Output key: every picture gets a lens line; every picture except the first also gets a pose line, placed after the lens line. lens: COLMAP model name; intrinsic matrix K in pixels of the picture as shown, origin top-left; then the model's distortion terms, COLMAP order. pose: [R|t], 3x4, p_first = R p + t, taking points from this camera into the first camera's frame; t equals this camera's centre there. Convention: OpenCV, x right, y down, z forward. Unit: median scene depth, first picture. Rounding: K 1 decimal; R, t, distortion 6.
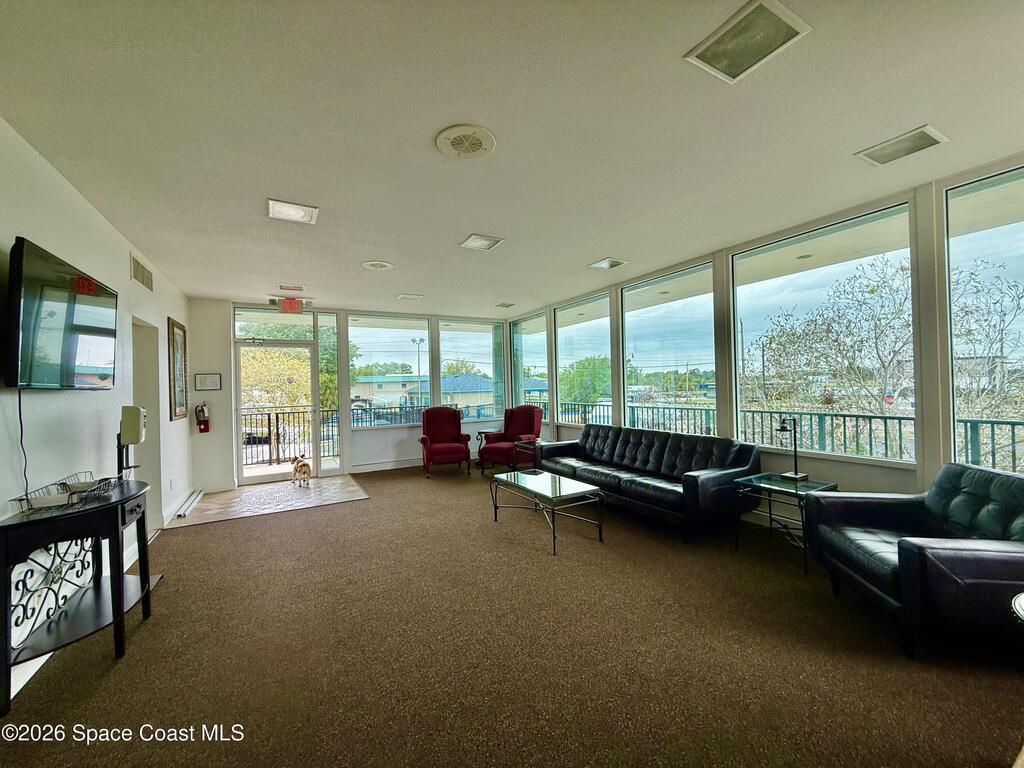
lens RADIAL K [[402.1, 0, 510.0], [0, 402.1, 384.0], [0, 0, 1]] dist [-0.000071, 0.000019]
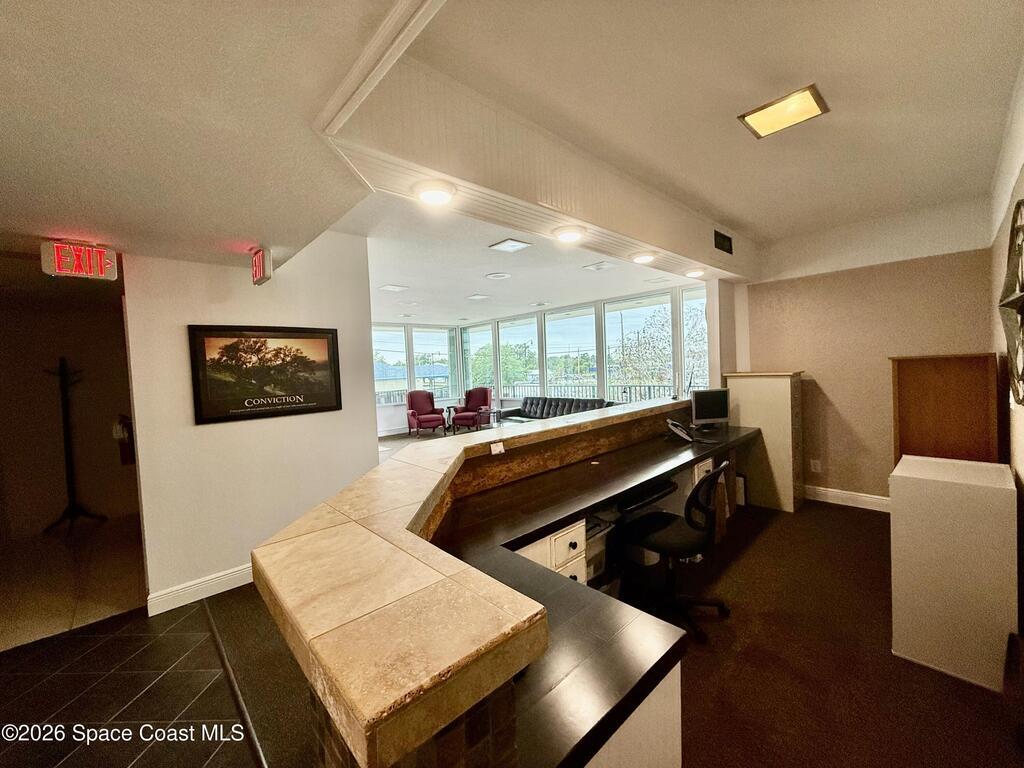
lens RADIAL K [[402.1, 0, 512.8], [0, 402.1, 380.4], [0, 0, 1]] dist [-0.000071, 0.000019]
pose [[0.967536, -0.028799, 0.251087, -0.263996], [0.021920, 0.999305, 0.030148, -0.016135], [-0.251781, -0.023665, 0.967495, -0.557232]]
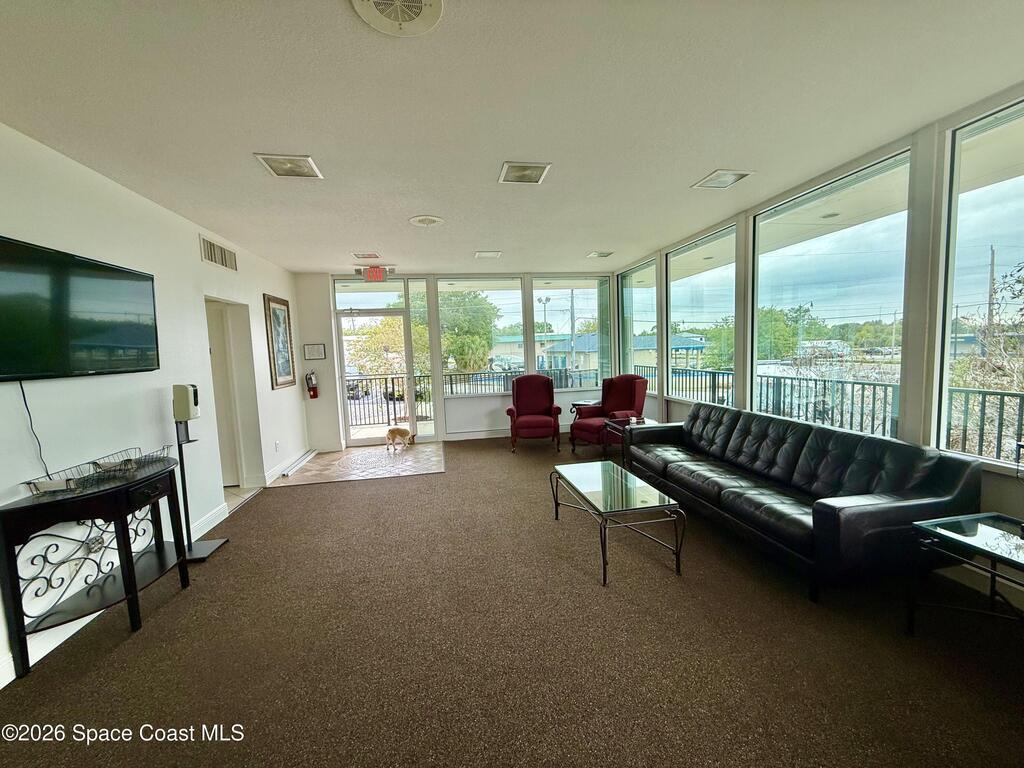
lens RADIAL K [[402.1, 0, 513.8], [0, 402.1, 382.9], [0, 0, 1]] dist [-0.000071, 0.000019]
pose [[0.942856, 0.018120, -0.332706, 0.118394], [0.015750, 0.994981, 0.098822, -0.021084], [0.332827, -0.098415, 0.937838, 0.162037]]
